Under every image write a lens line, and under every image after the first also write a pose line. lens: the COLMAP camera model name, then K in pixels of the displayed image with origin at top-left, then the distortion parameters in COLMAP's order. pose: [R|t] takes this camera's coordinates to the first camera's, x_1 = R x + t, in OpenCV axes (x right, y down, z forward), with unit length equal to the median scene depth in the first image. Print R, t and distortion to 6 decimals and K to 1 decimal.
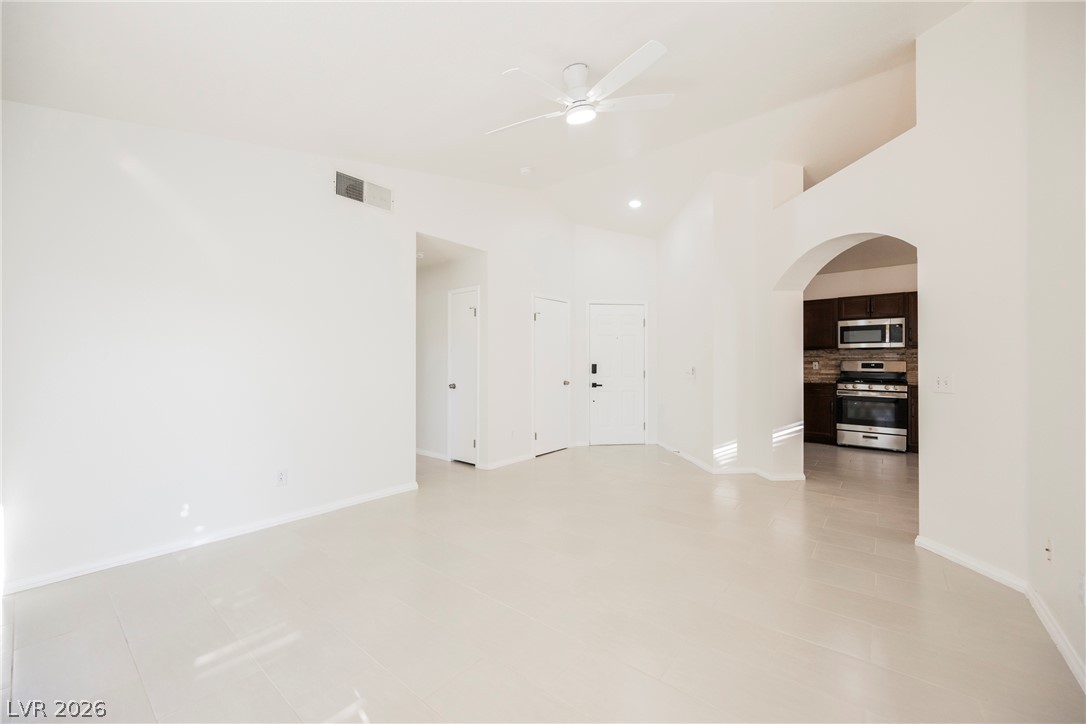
lens RADIAL K [[419.8, 0, 543.0], [0, 419.8, 362.0], [0, 0, 1]] dist [0.000075, -0.000114]
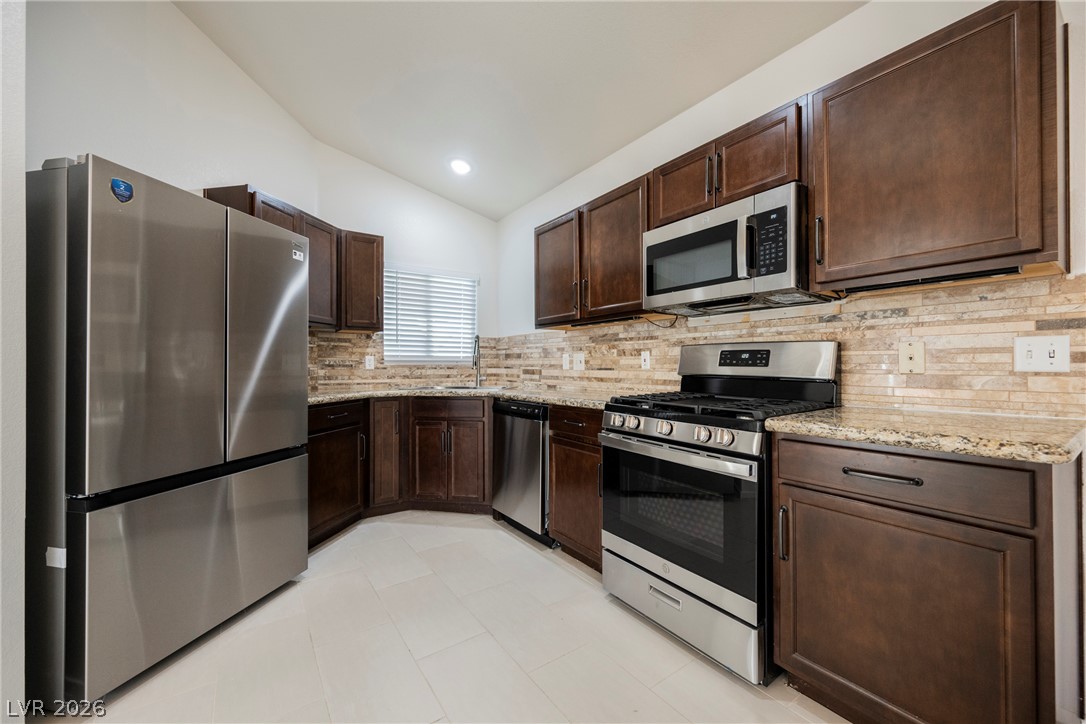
lens RADIAL K [[425.5, 0, 558.8], [0, 425.5, 363.9], [0, 0, 1]] dist [-0.000277, 0.000008]
pose [[0.971665, -0.003108, -0.236344, 0.758604], [0.003900, 0.999988, 0.002884, 0.012122], [0.236332, -0.003724, 0.971665, 0.673759]]
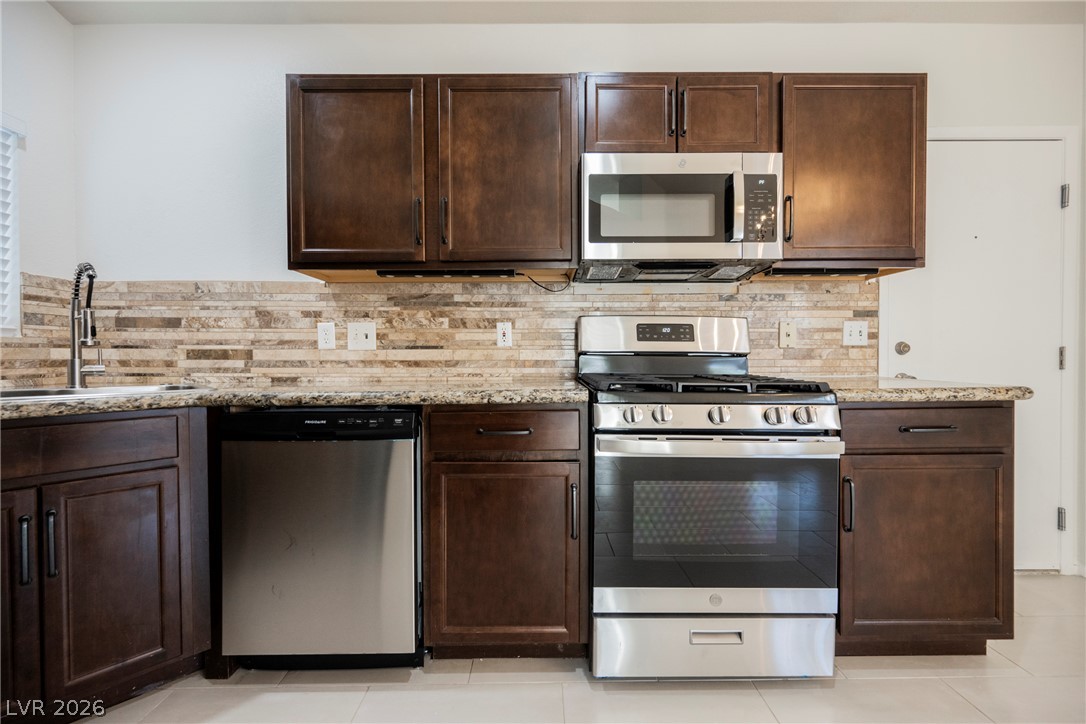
lens RADIAL K [[419.8, 0, 543.0], [0, 419.8, 362.0], [0, 0, 1]] dist [0.000075, -0.000114]
pose [[0.758001, -0.010061, 0.652176, 0.547726], [-0.000177, 0.999878, 0.015631, 0.026317], [-0.652254, -0.011964, 0.757906, 0.870344]]
